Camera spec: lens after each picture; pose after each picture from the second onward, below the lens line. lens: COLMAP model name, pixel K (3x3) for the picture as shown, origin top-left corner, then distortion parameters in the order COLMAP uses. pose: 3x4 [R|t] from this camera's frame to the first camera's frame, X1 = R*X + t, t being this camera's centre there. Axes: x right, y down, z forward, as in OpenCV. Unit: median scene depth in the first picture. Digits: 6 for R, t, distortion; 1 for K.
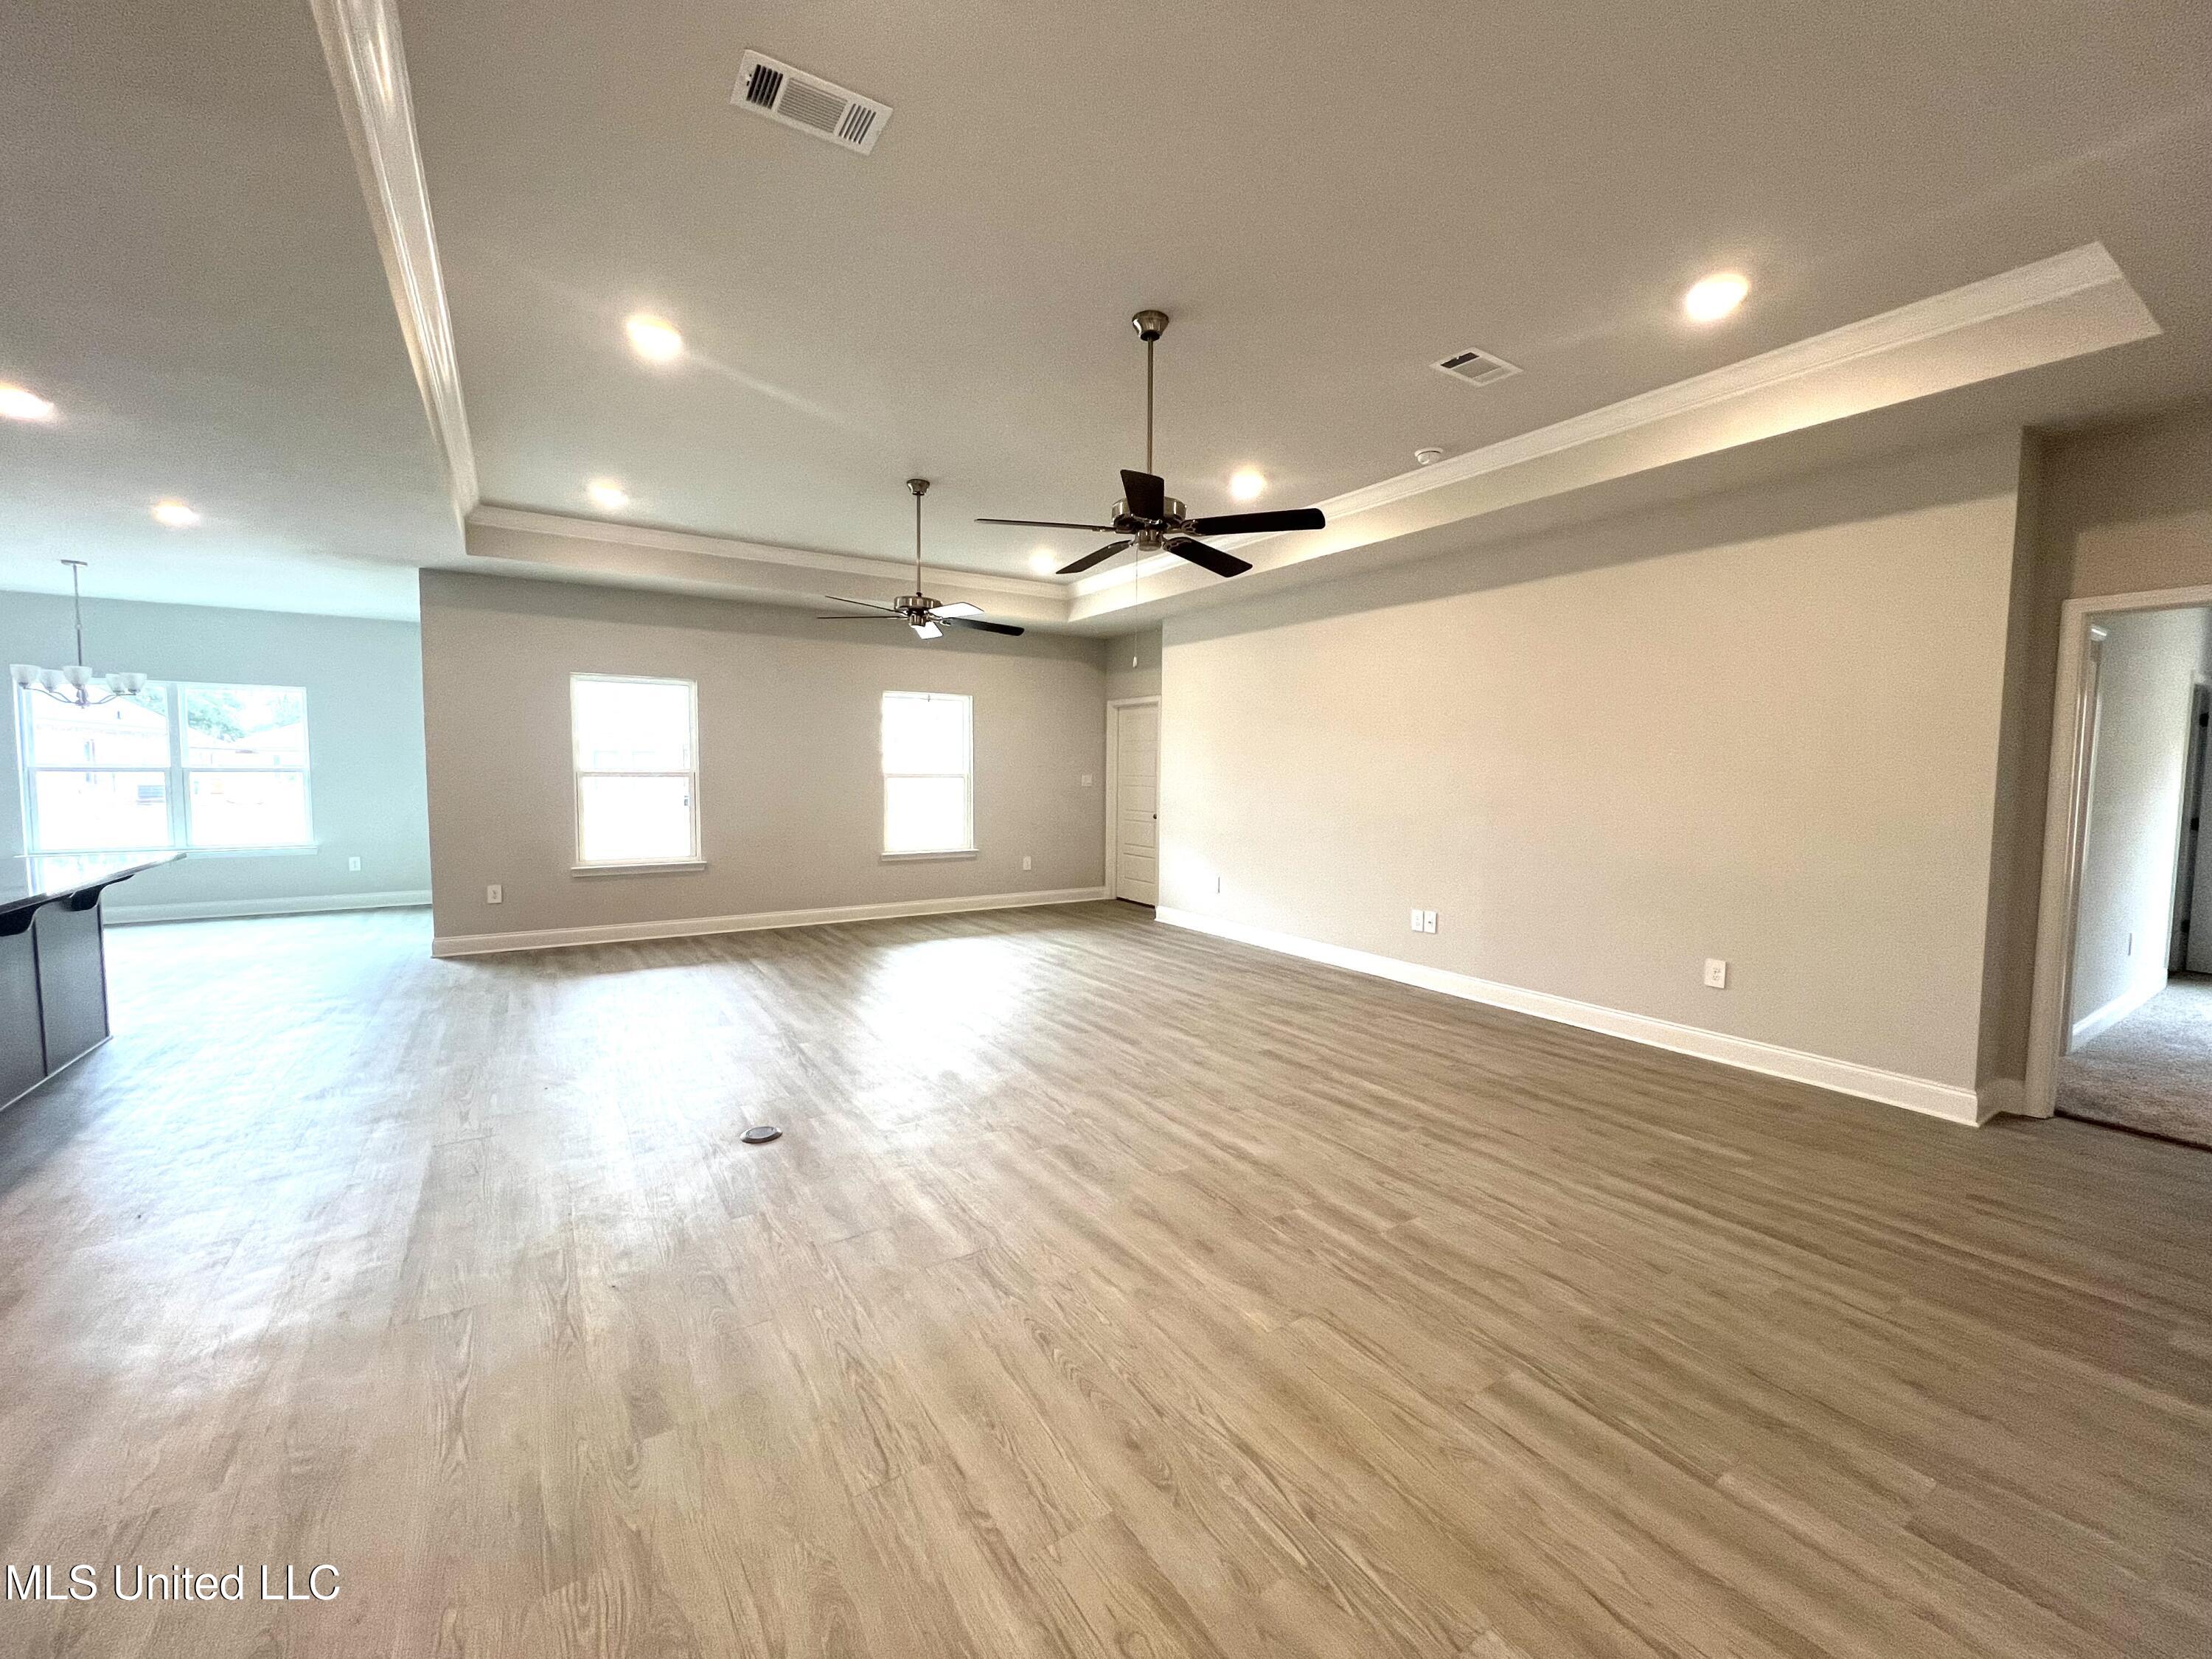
lens RADIAL K [[877.0, 0, 1098.5], [0, 877.0, 826.6], [0, 0, 1]] dist [-0.000695, 0.000305]
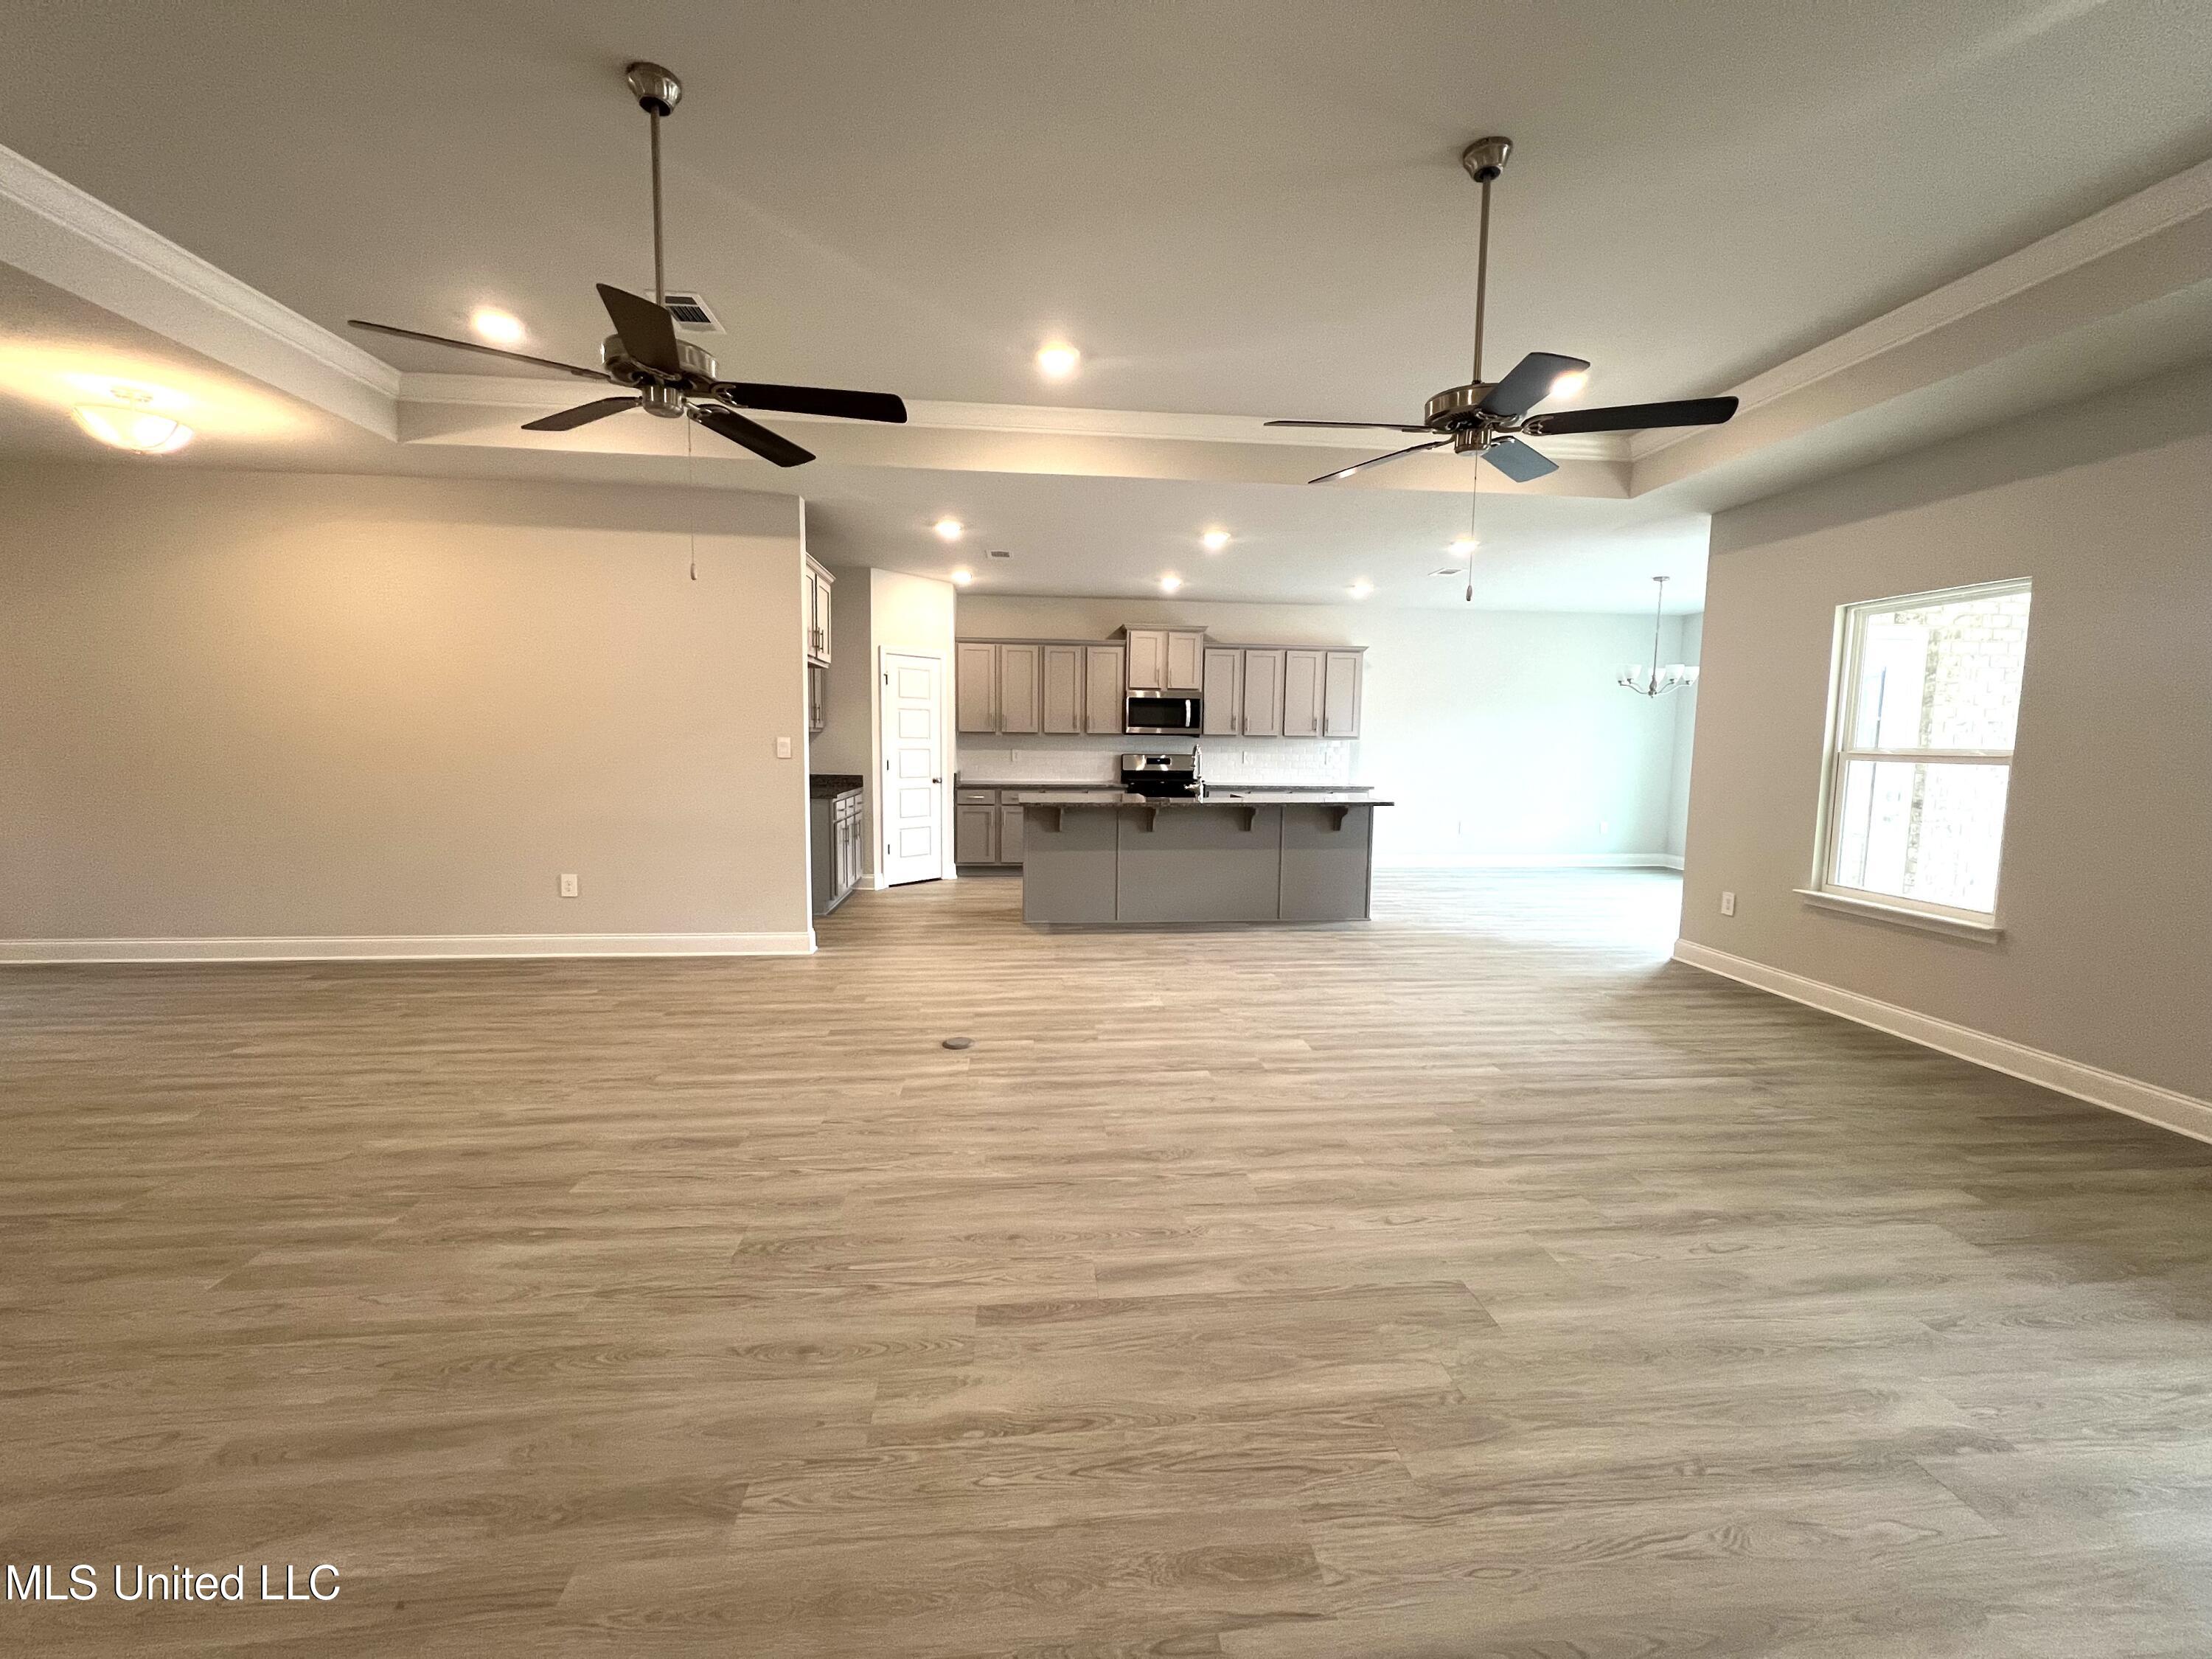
lens RADIAL K [[877.0, 0, 1098.5], [0, 877.0, 826.6], [0, 0, 1]] dist [-0.000695, 0.000305]
pose [[-0.456551, 0.076171, -0.886430, 0.511297], [-0.076381, 0.989294, 0.124349, -0.088596], [0.886412, 0.124478, -0.445846, 1.542262]]
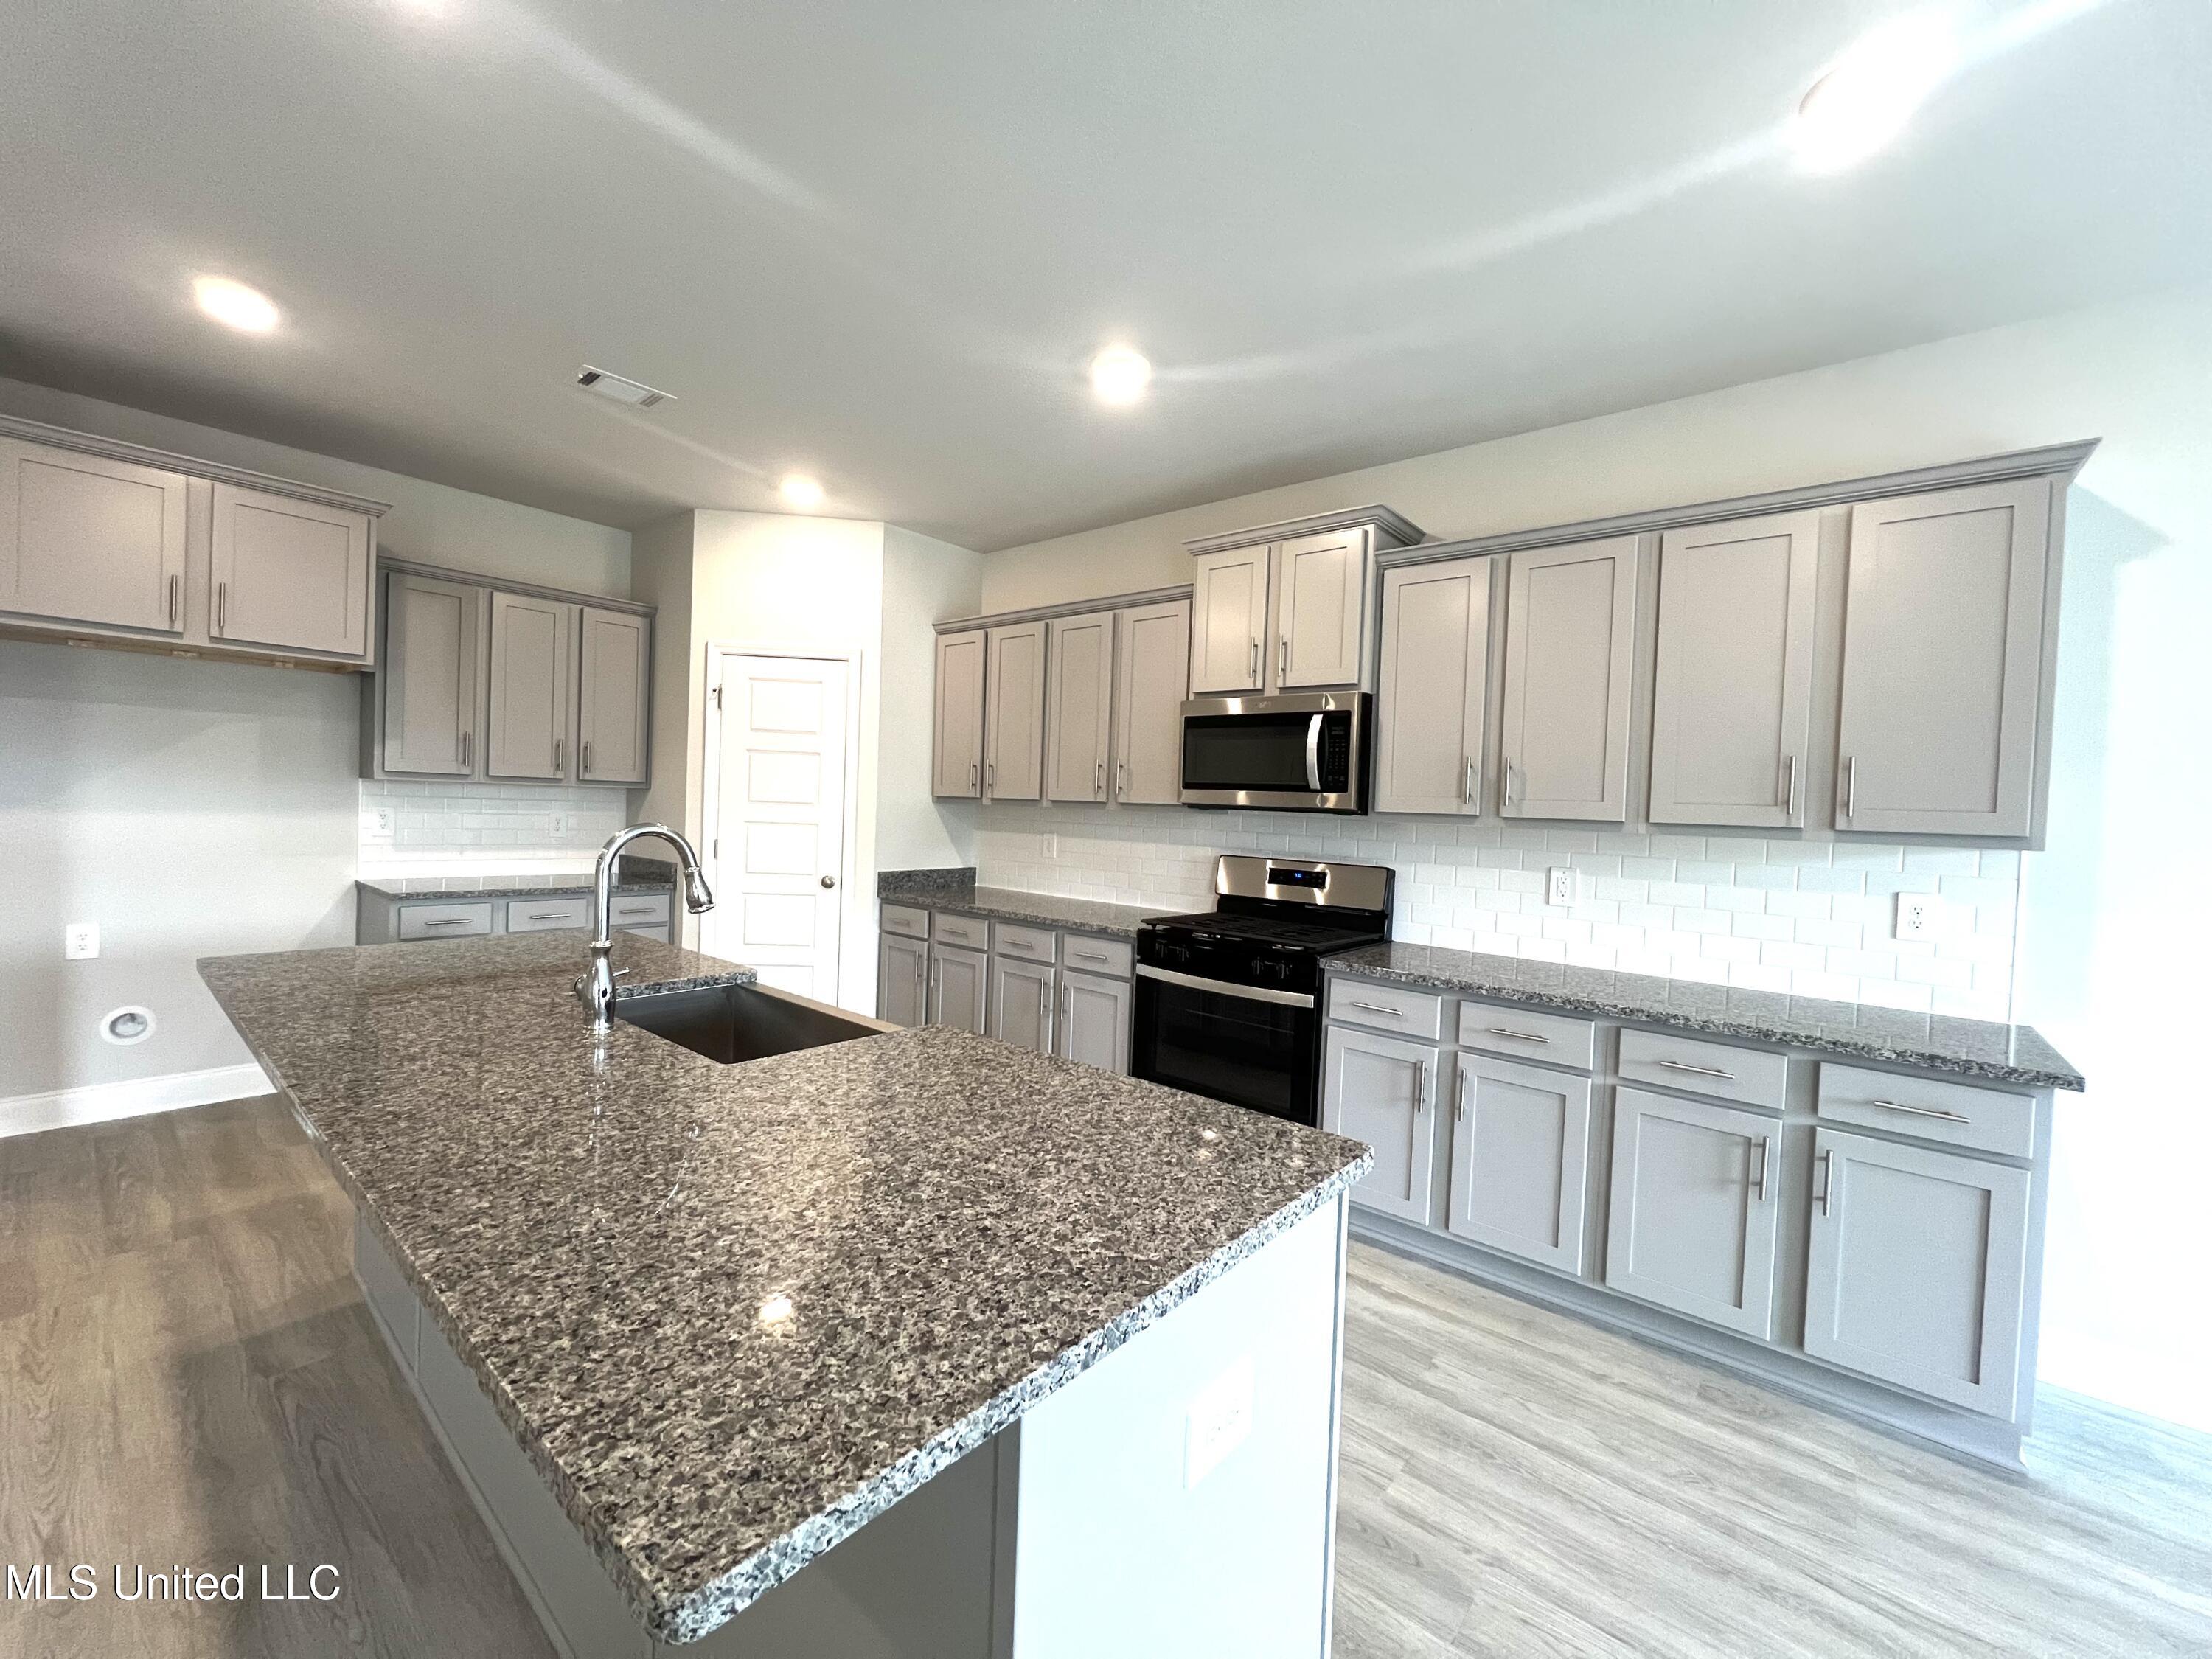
lens RADIAL K [[877.0, 0, 1098.5], [0, 877.0, 826.6], [0, 0, 1]] dist [-0.000695, 0.000305]
pose [[-0.954885, -0.039484, -0.294338, -1.352696], [-0.067210, 0.994139, 0.084681, -0.100640], [0.289270, 0.100643, -0.951942, 1.413886]]
